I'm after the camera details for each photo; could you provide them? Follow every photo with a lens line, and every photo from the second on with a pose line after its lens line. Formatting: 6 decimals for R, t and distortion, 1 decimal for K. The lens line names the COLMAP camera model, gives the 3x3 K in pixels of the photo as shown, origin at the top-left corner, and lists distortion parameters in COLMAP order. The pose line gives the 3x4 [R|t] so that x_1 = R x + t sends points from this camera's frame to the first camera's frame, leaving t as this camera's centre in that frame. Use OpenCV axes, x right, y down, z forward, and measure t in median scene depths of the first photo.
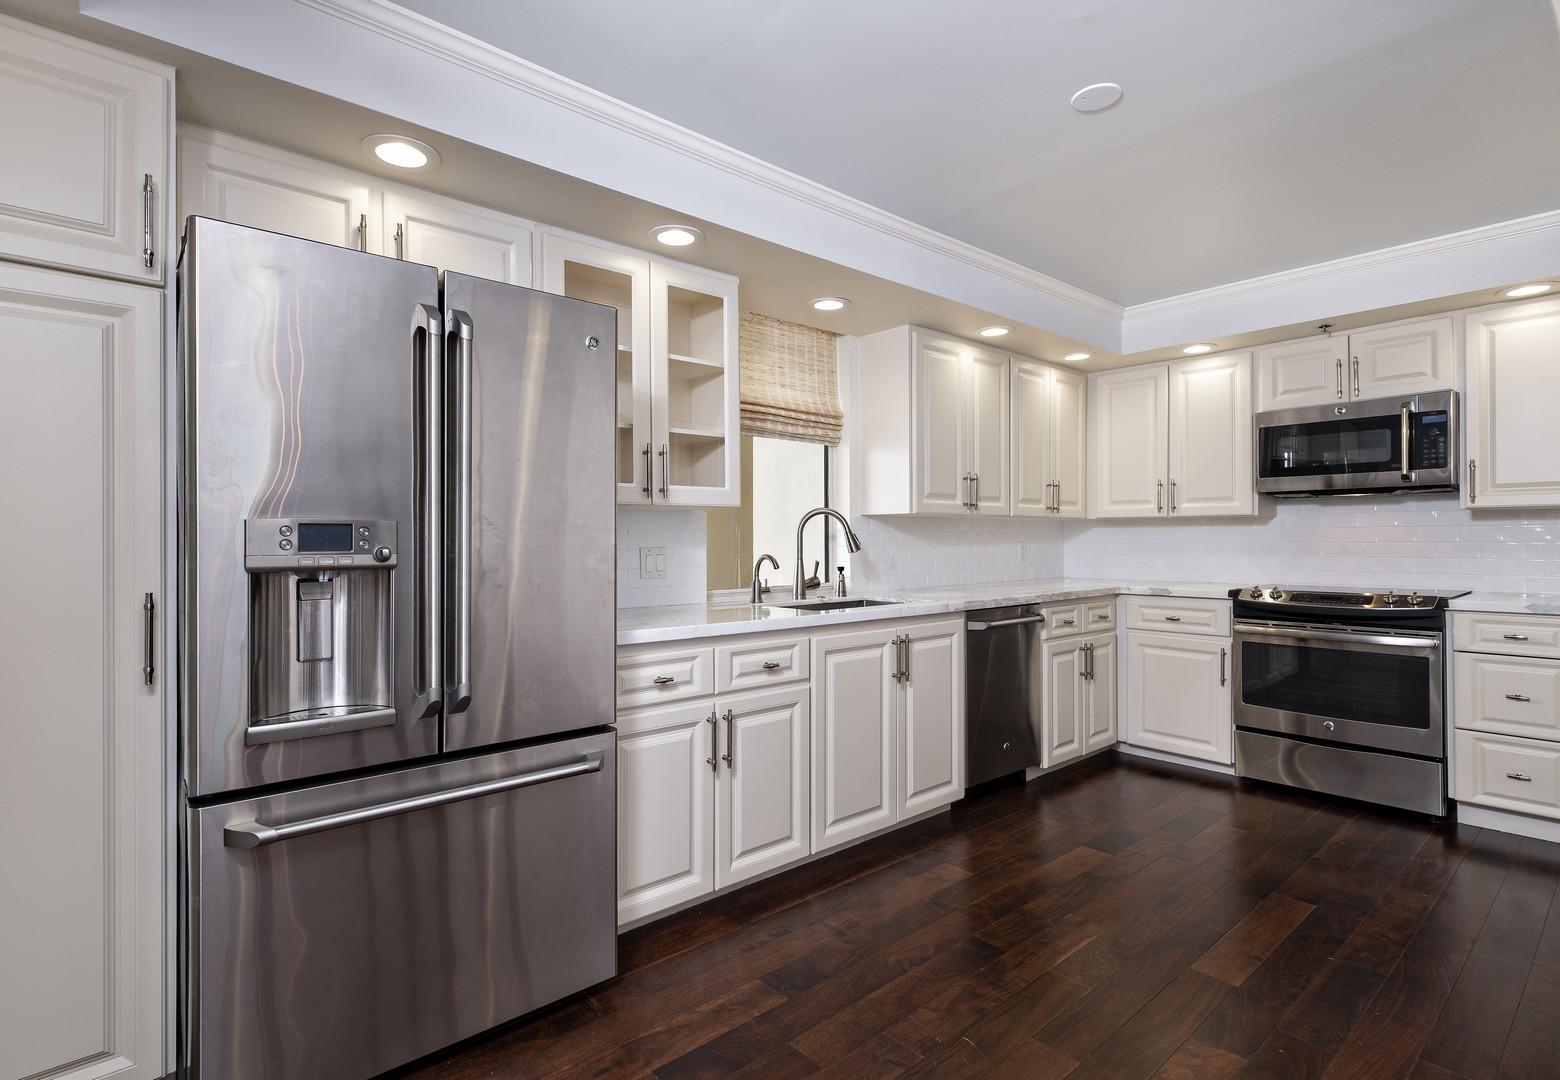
lens RADIAL K [[777.2, 0, 780.0], [0, 777.2, 540.0], [0, 0, 1]] dist [-0.000424, -0.000553]
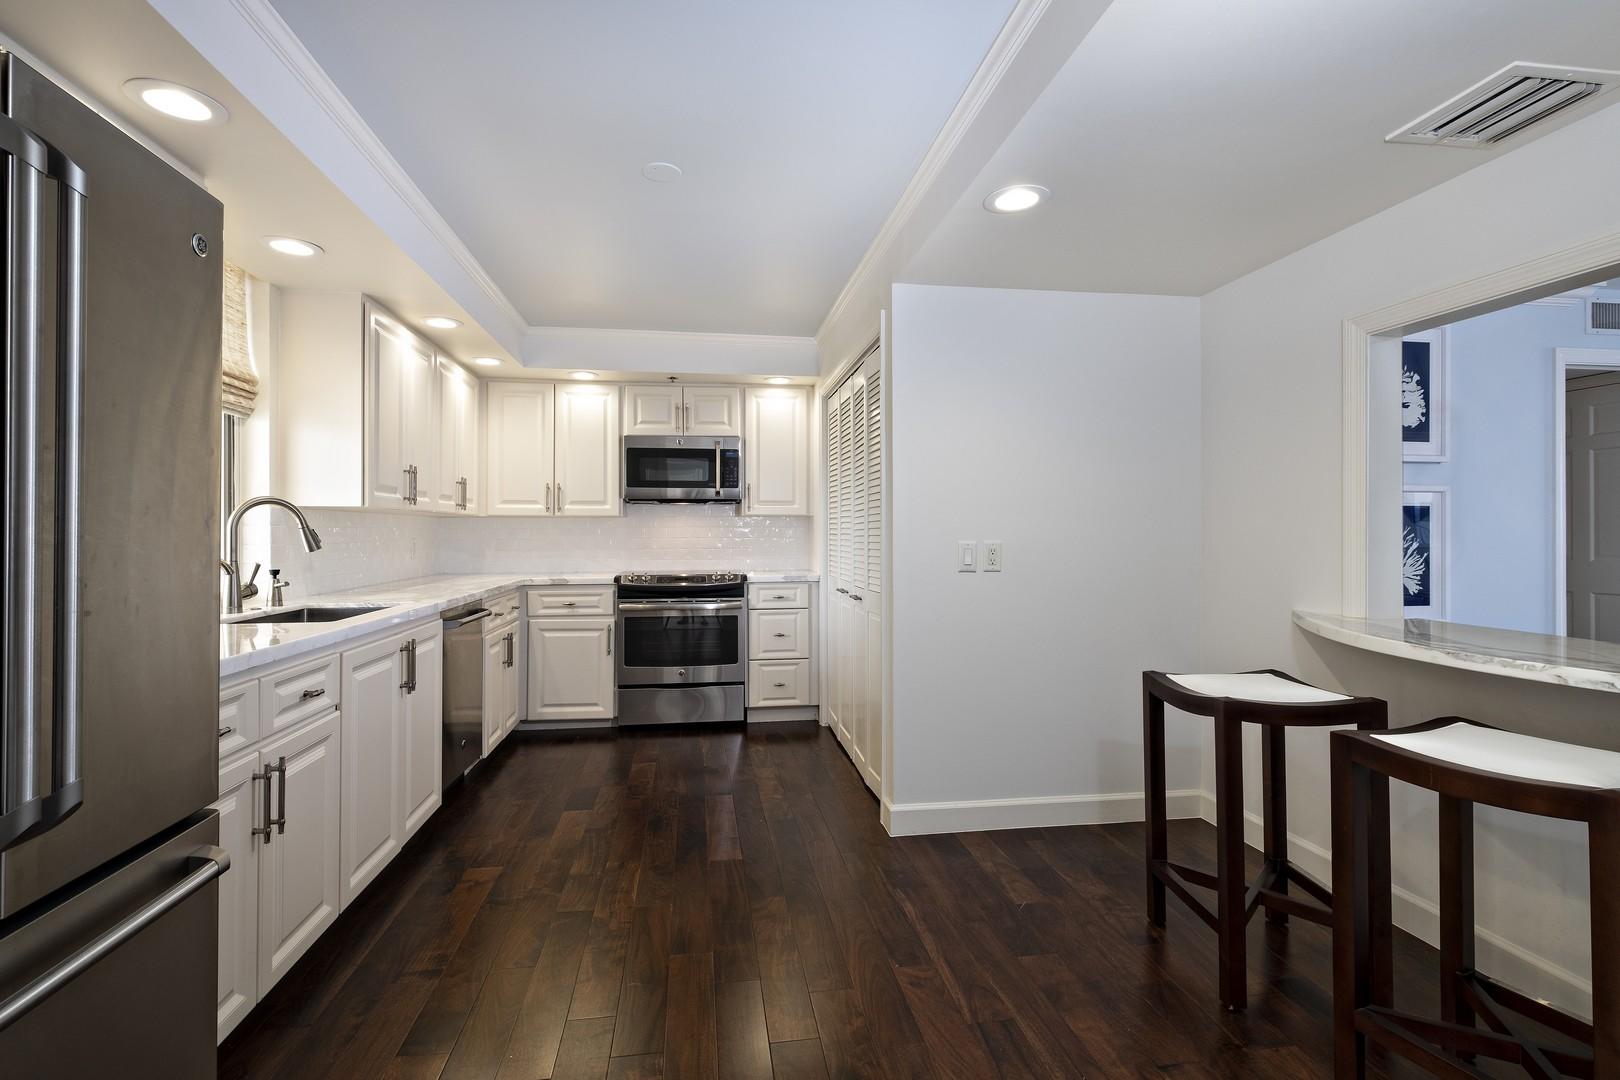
lens RADIAL K [[741.9, 0, 810.0], [0, 741.9, 540.0], [0, 0, 1]] dist [-0.000059, -0.000021]
pose [[0.541294, -0.004561, 0.840821, -0.260547], [0.000480, 0.999987, 0.005116, -0.000198], [-0.840833, -0.002365, 0.541290, 0.106883]]
